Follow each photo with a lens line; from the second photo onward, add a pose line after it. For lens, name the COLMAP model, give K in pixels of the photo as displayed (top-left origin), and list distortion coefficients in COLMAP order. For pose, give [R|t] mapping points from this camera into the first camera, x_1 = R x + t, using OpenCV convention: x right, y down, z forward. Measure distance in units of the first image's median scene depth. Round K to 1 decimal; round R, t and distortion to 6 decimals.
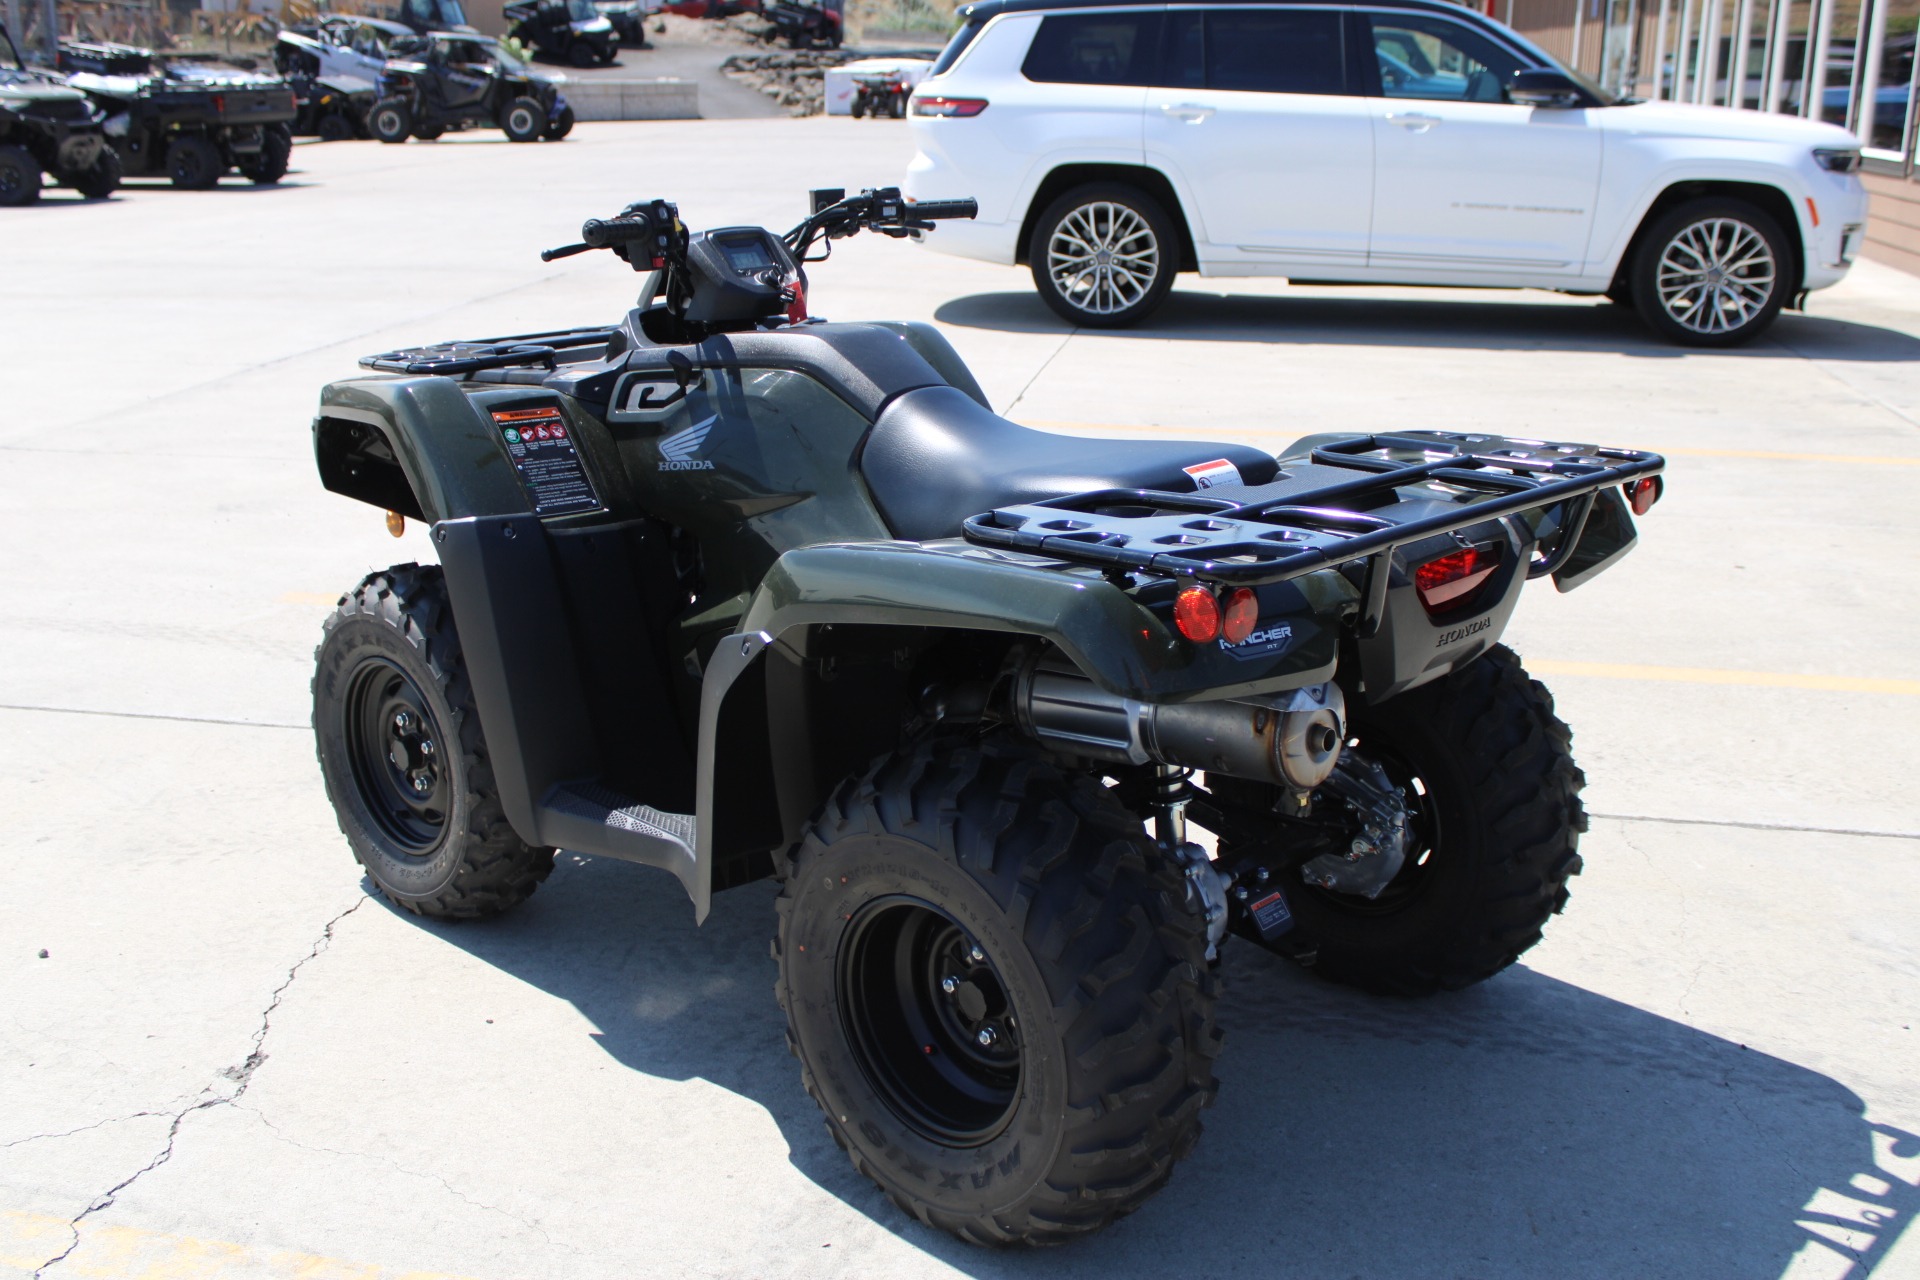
lens RADIAL K [[1877.3, 0, 956.2], [0, 1877.3, 641.6], [0, 0, 1]] dist [-0.064030, 0.000000]
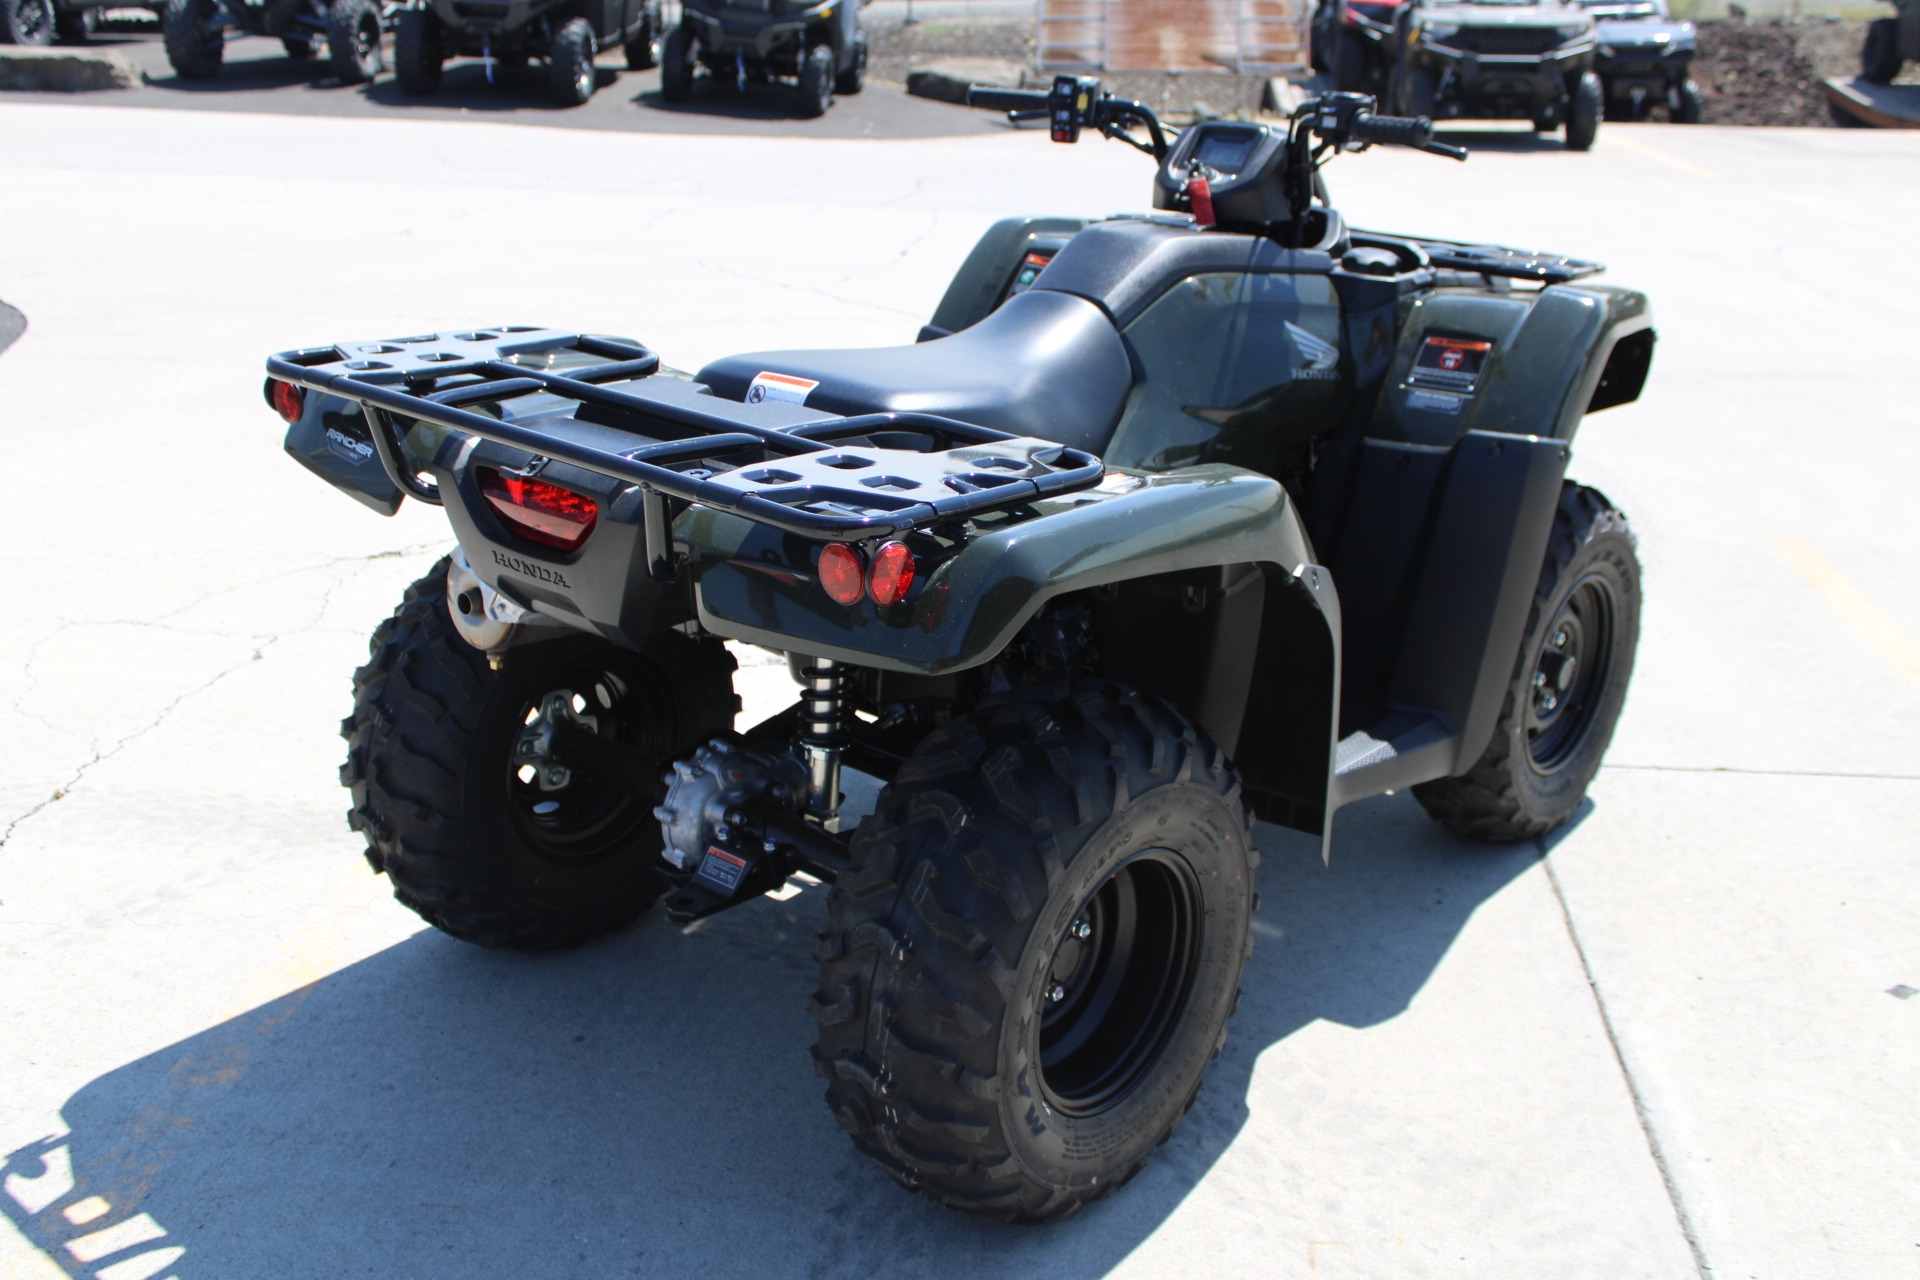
lens RADIAL K [[1877.3, 0, 961.0], [0, 1877.3, 627.6], [0, 0, 1]] dist [-0.064030, 0.000000]
pose [[0.081528, 0.332263, -0.939656, 0.112863], [-0.302776, 0.906495, 0.294268, -0.030218], [0.949568, 0.260515, 0.174506, 0.103378]]
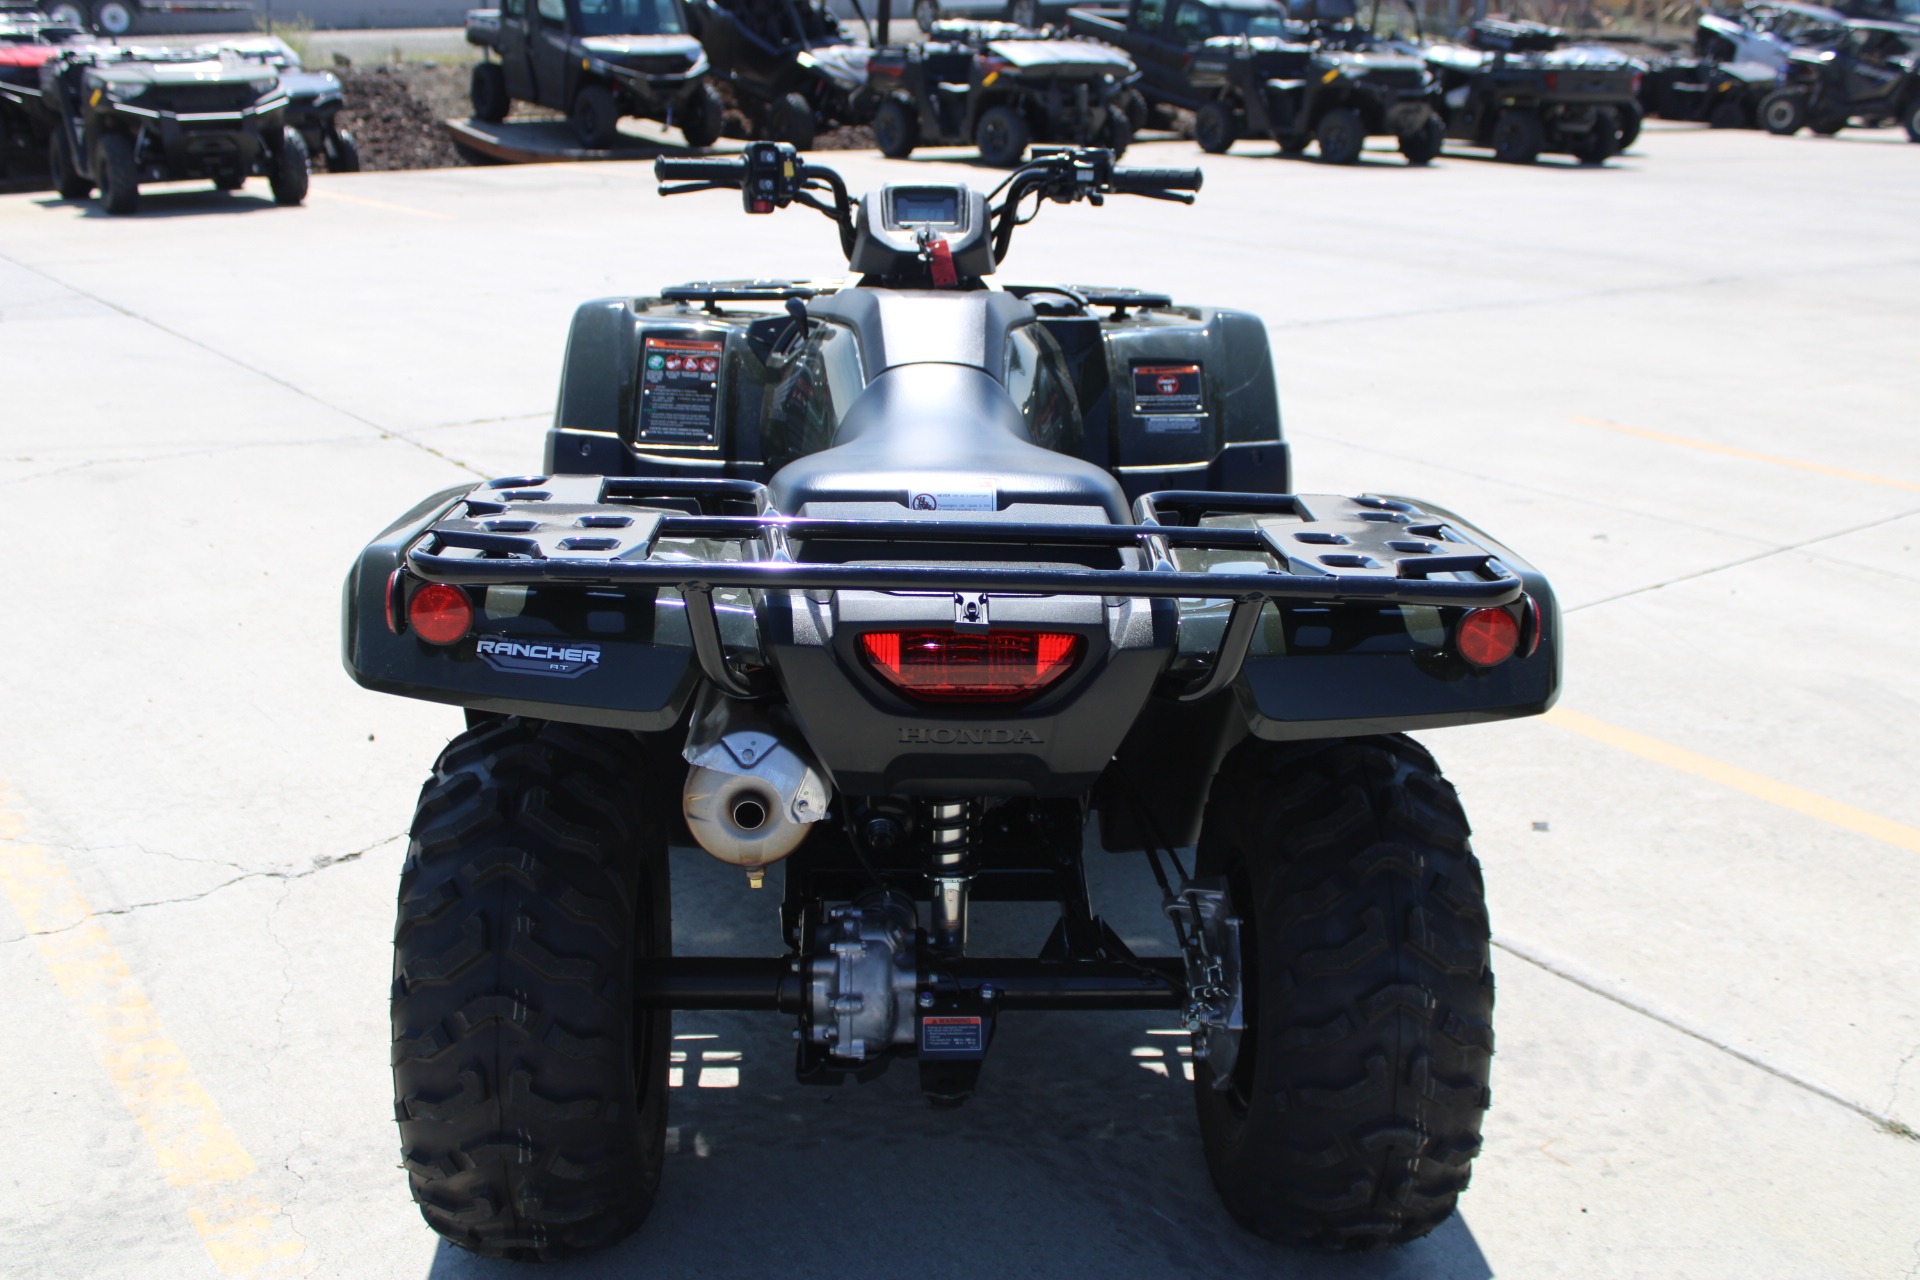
lens RADIAL K [[1877.3, 0, 957.4], [0, 1877.3, 625.2], [0, 0, 1]] dist [-0.064030, 0.000000]
pose [[0.735977, 0.211982, -0.642963, 0.074196], [-0.212720, 0.974024, 0.077638, -0.010600], [0.642719, 0.079632, 0.761952, 0.040890]]
